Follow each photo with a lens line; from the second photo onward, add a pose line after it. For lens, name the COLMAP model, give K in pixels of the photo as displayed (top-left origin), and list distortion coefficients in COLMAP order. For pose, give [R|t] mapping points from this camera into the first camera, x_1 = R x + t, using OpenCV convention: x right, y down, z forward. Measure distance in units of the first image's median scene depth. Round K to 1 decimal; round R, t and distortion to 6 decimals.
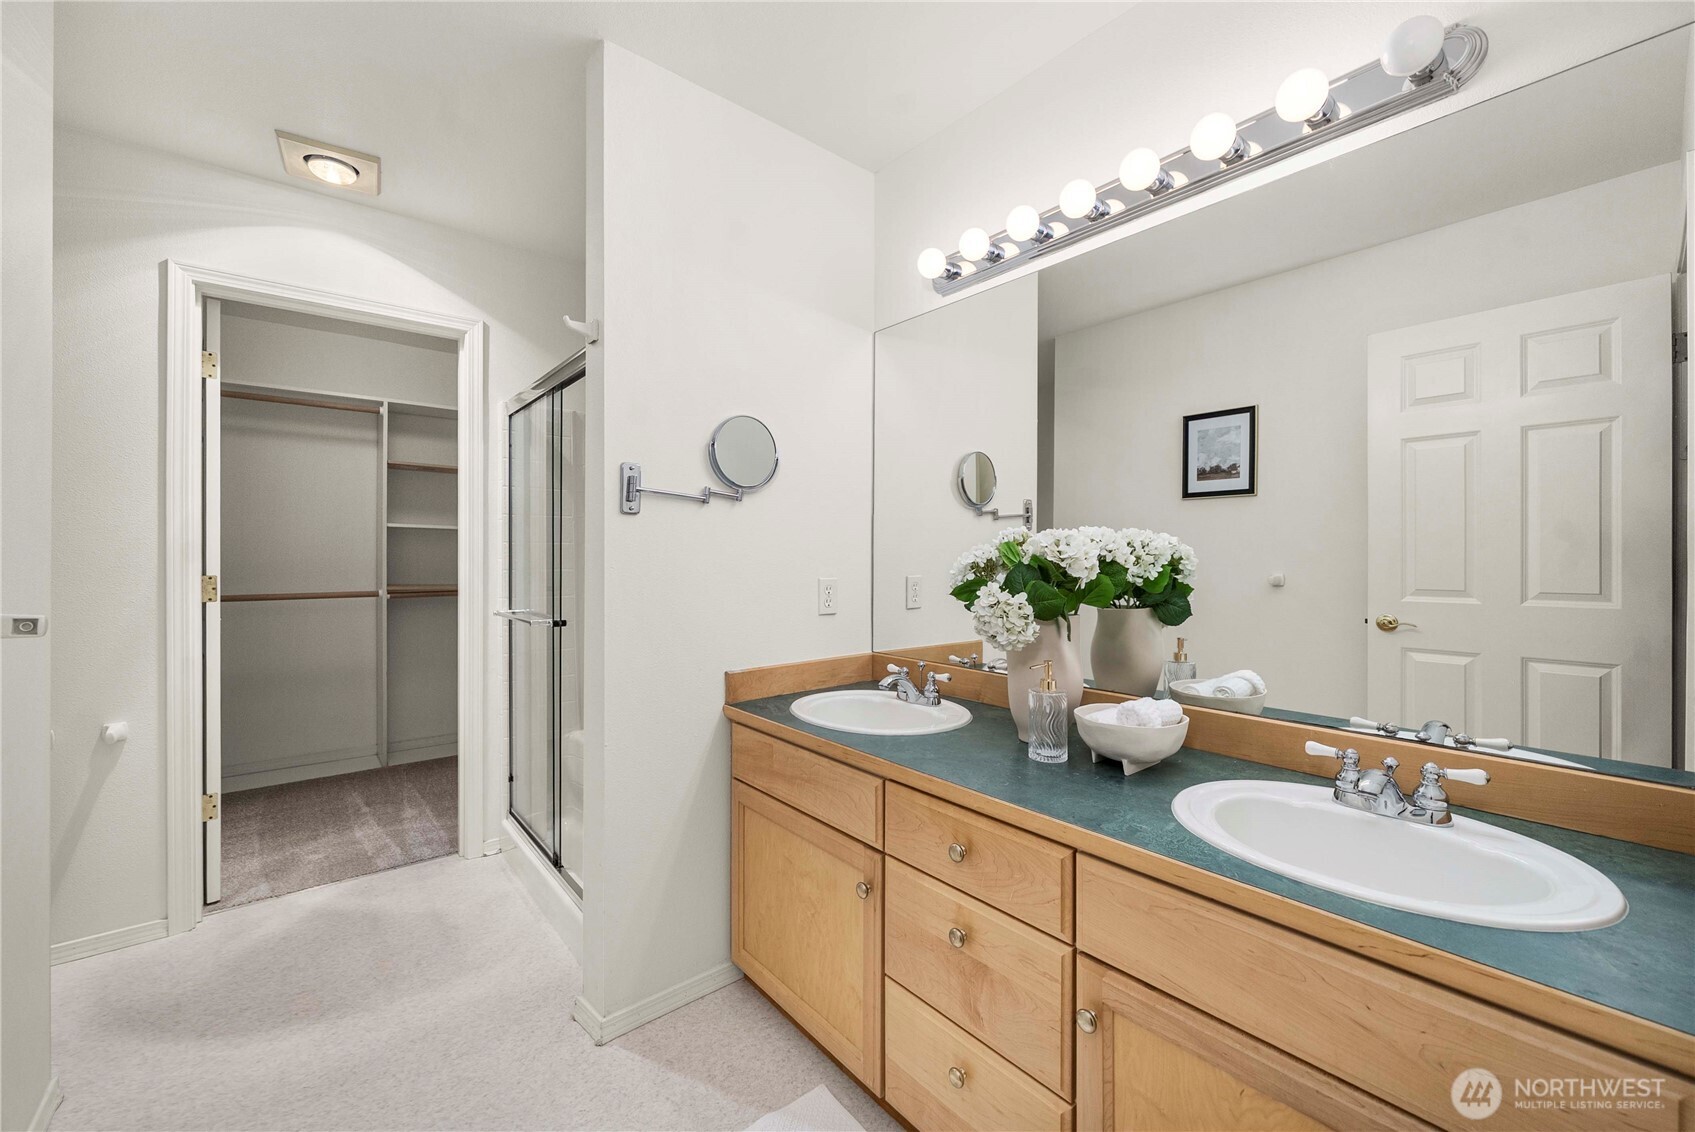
lens RADIAL K [[666.3, 0, 847.5], [0, 666.3, 566.0], [0, 0, 1]] dist [0.000516, -0.000024]
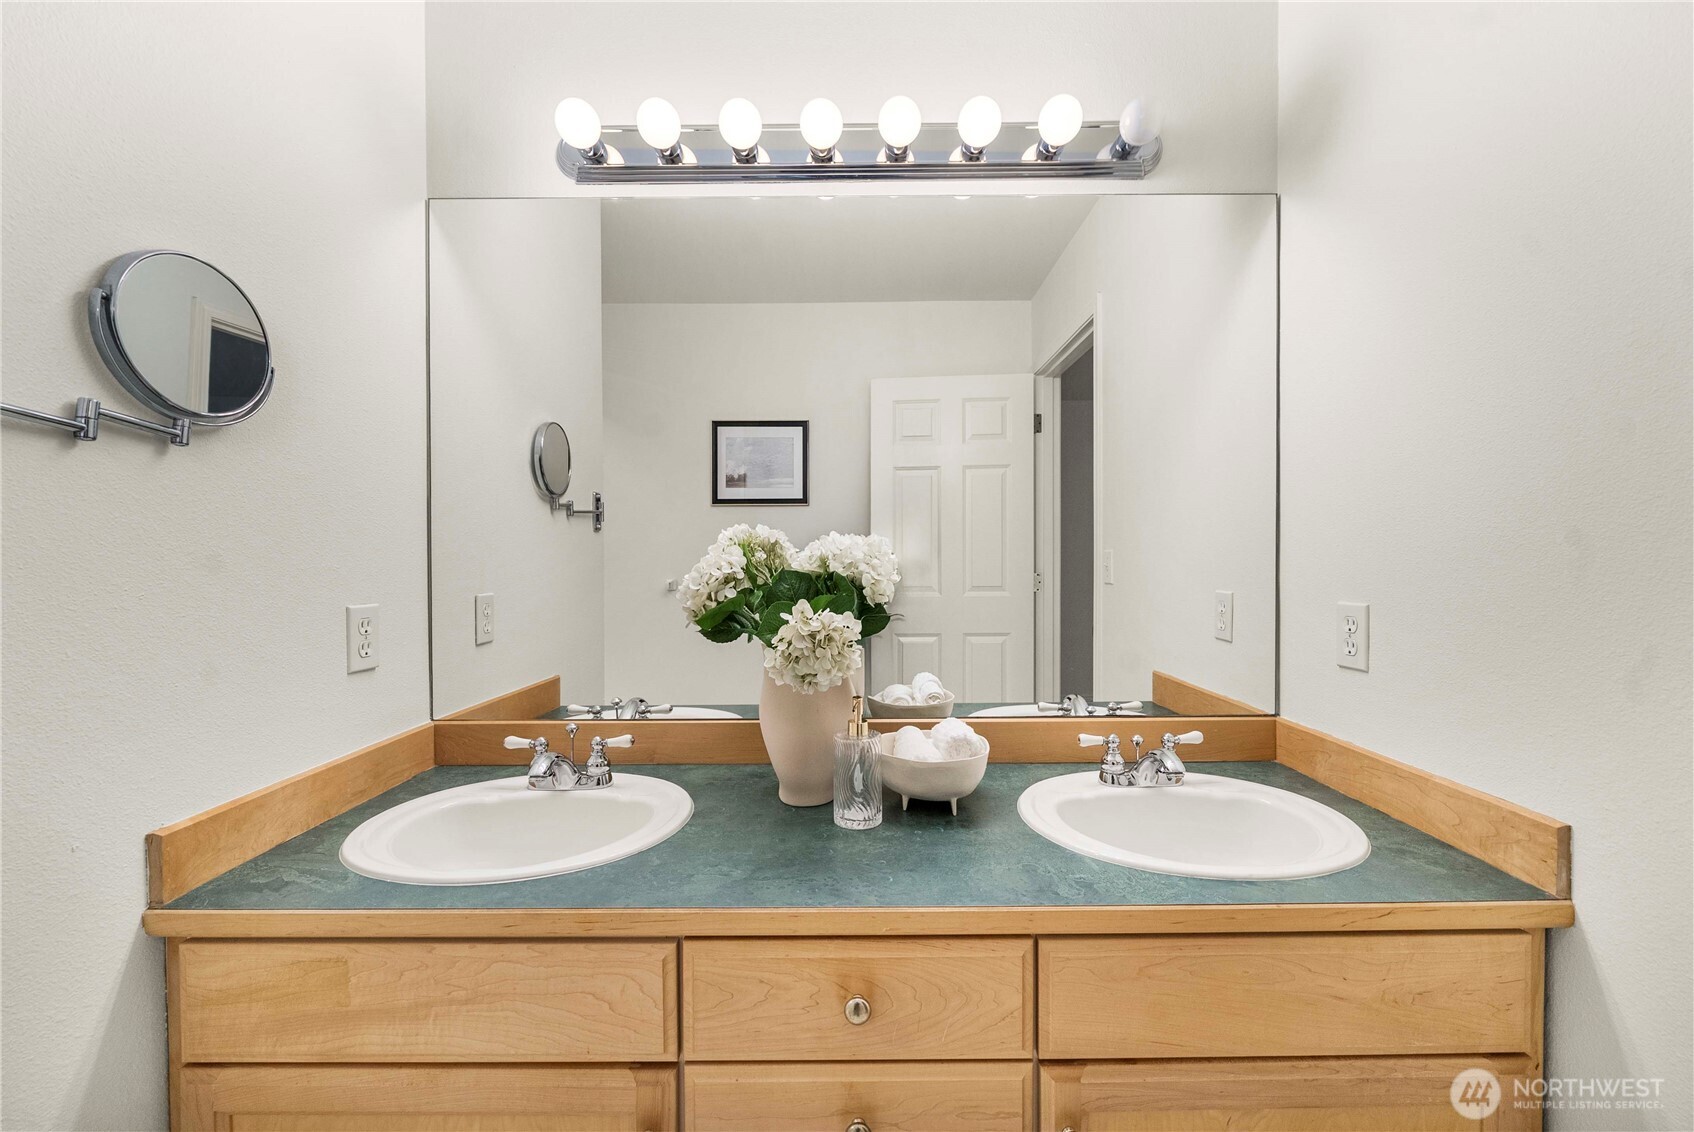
lens RADIAL K [[667.1, 0, 892.7], [0, 667.1, 575.8], [0, 0, 1]] dist [-0.000742, -0.000495]
pose [[0.640533, -0.022667, 0.767596, -0.237573], [0.018736, 0.999728, 0.013887, -0.008571], [-0.767702, 0.005487, 0.640784, 0.411906]]
